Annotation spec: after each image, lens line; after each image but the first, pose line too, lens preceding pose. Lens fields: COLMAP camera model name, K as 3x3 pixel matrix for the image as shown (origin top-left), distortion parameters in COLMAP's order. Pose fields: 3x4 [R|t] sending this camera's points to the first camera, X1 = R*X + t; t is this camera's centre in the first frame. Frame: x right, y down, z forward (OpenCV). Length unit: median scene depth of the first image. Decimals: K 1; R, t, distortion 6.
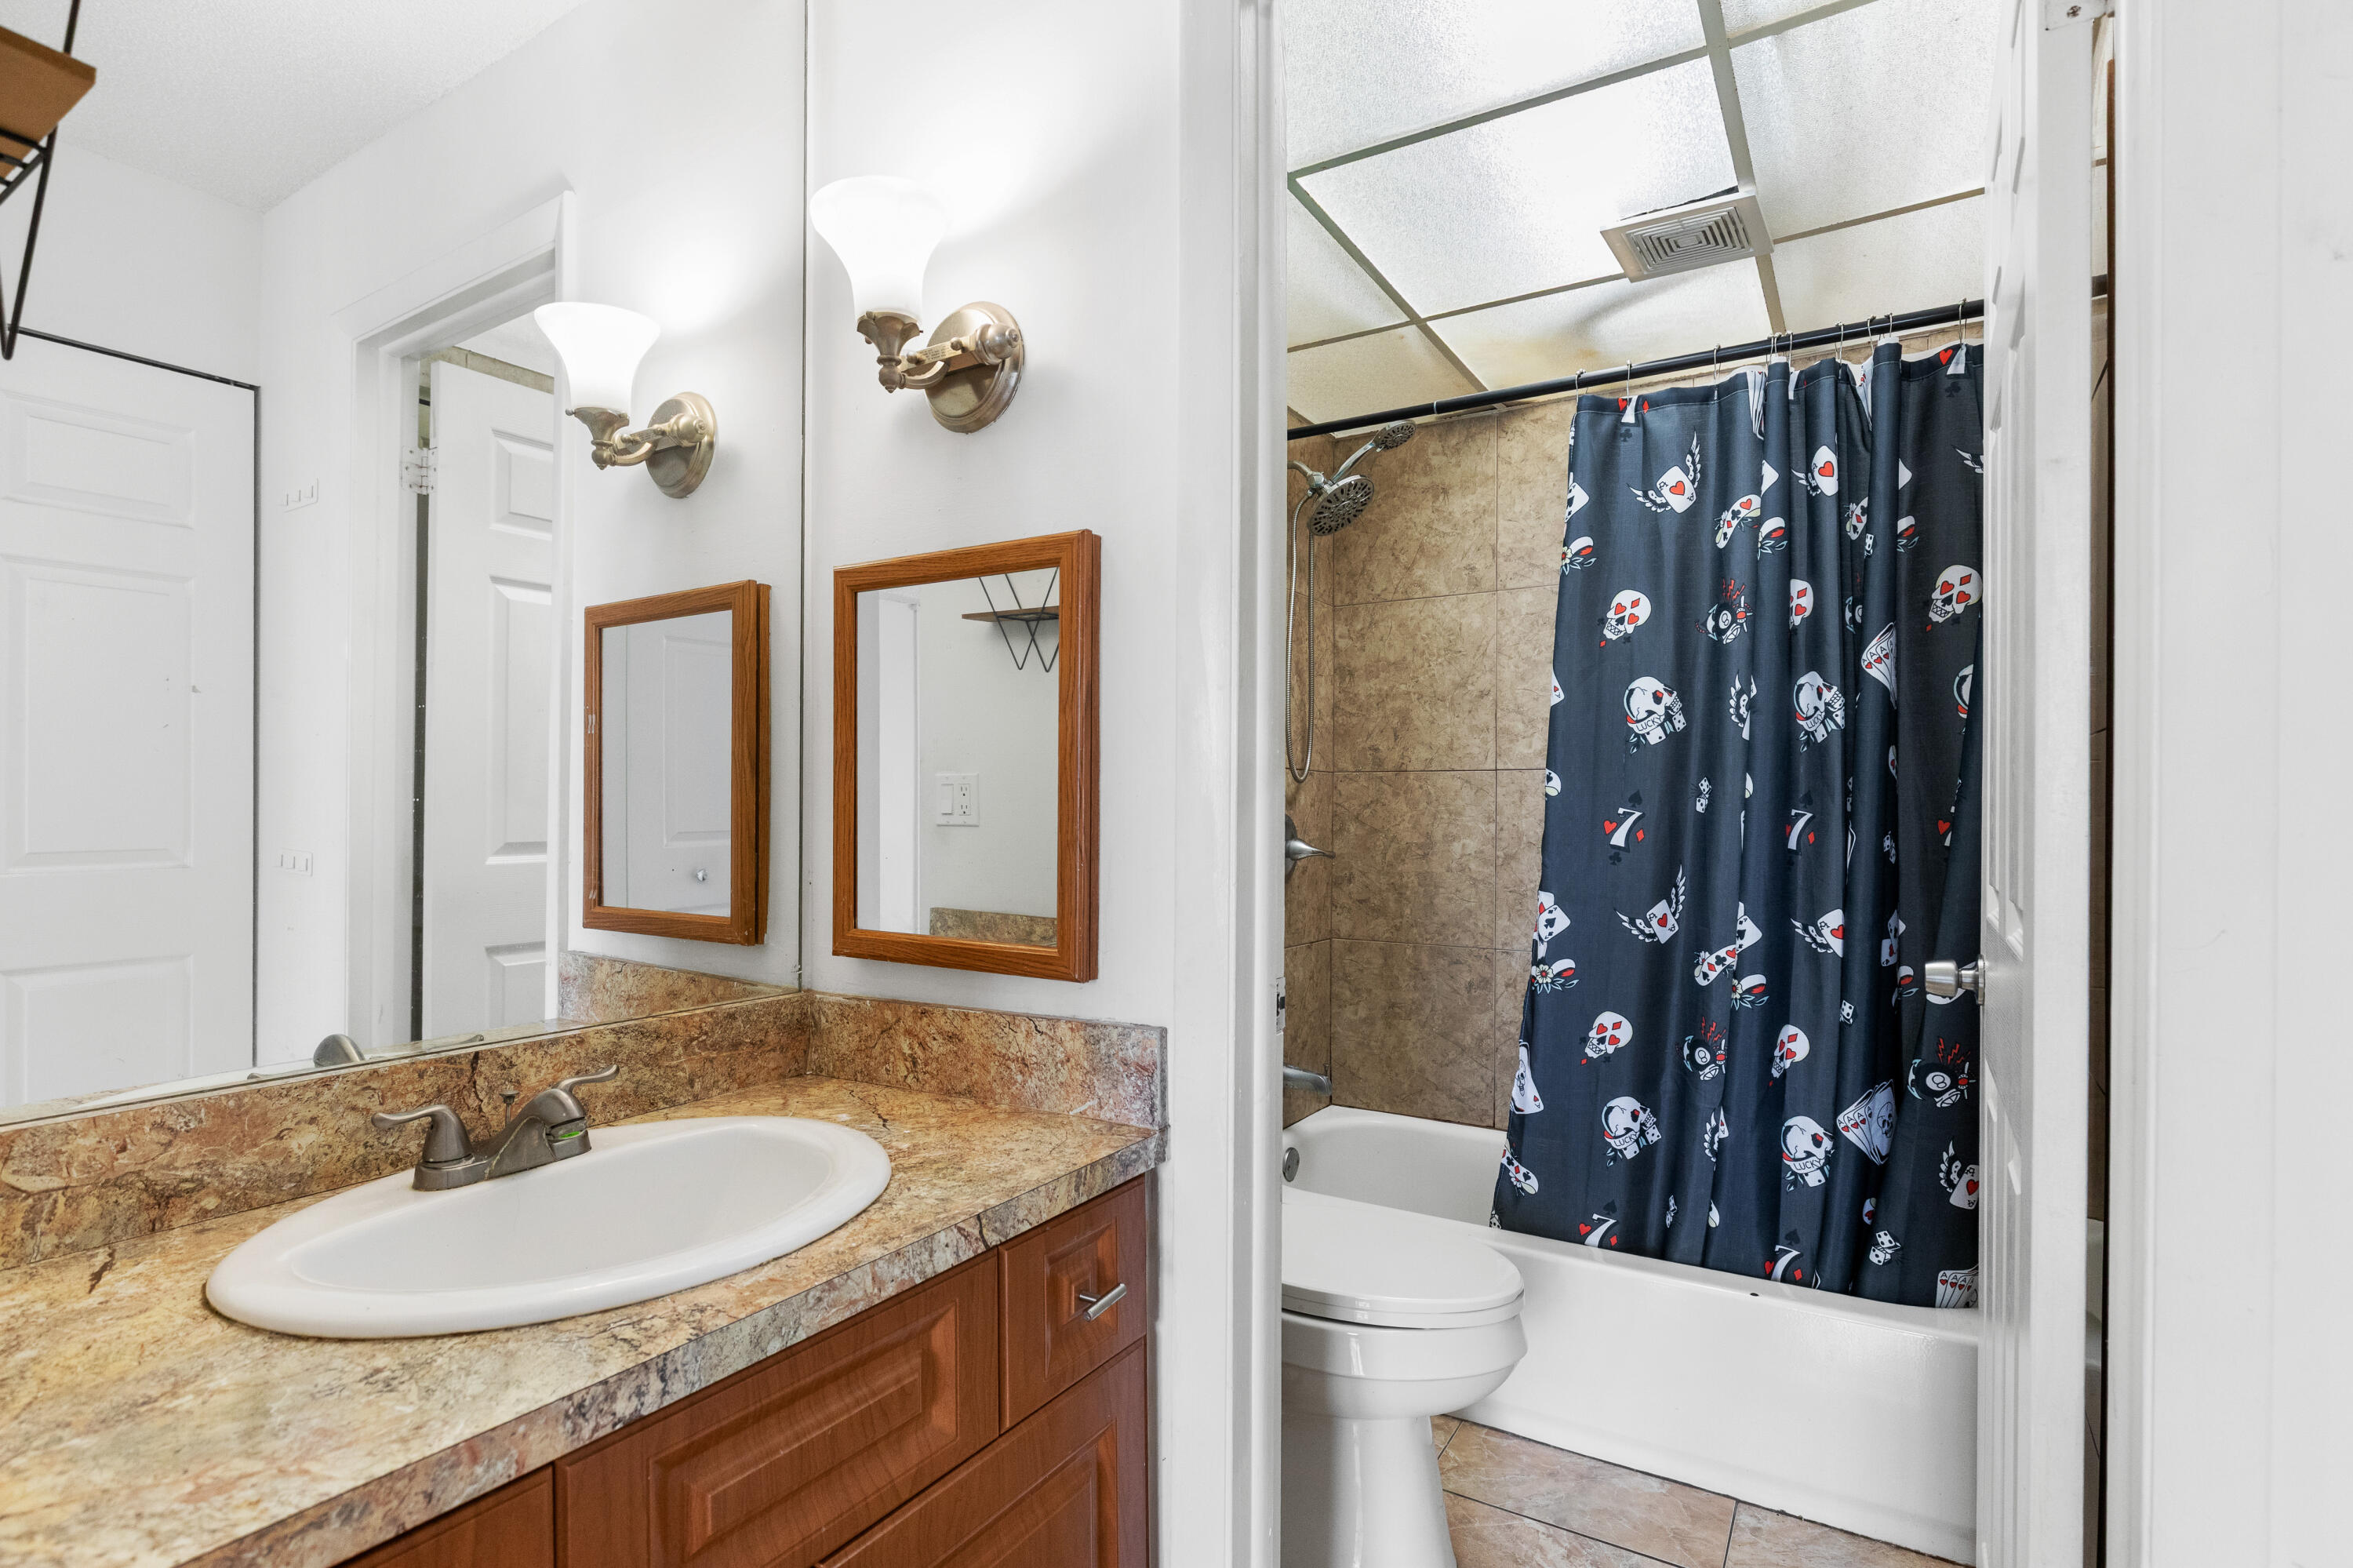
lens RADIAL K [[1162.5, 0, 1154.5], [0, 1162.5, 805.5], [0, 0, 1]] dist [0.001386, -0.002119]
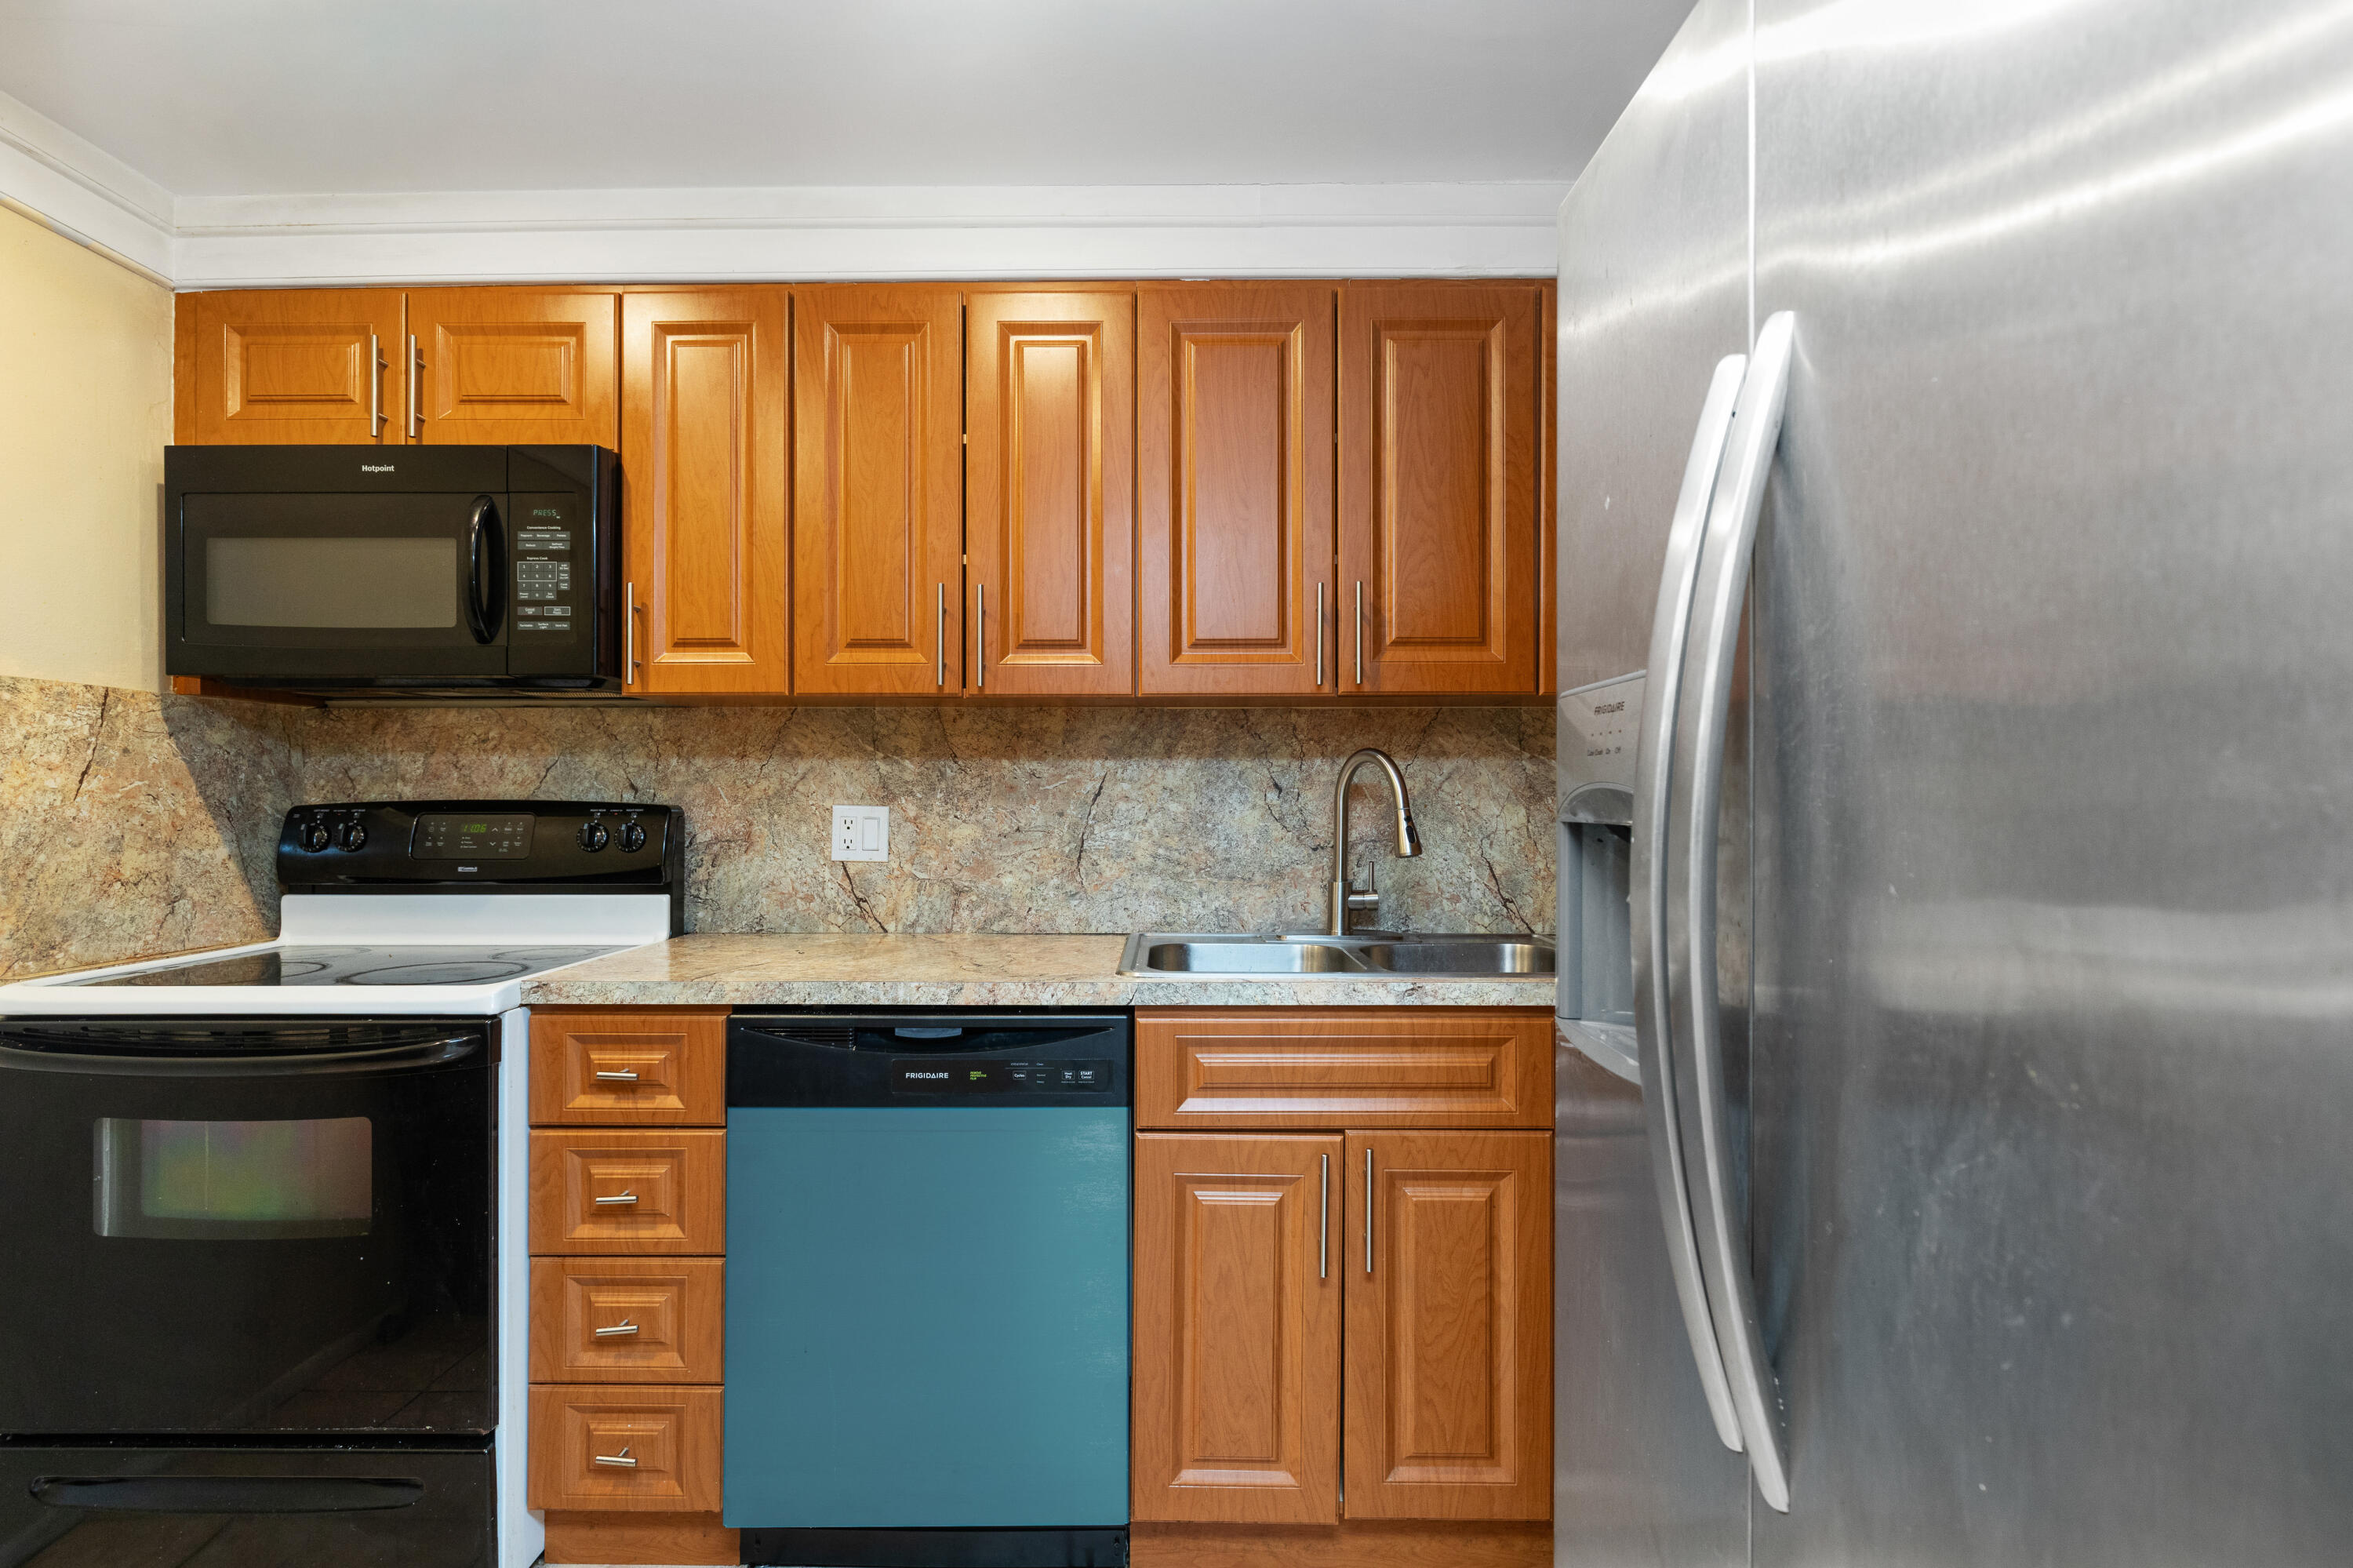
lens RADIAL K [[1162.5, 0, 1160.2], [0, 1162.5, 783.1], [0, 0, 1]] dist [0.001386, -0.002119]
pose [[0.525115, -0.011438, -0.850955, 0.727105], [-0.000181, 0.999908, -0.013552, 0.068105], [0.851031, 0.007271, 0.525064, 0.030078]]
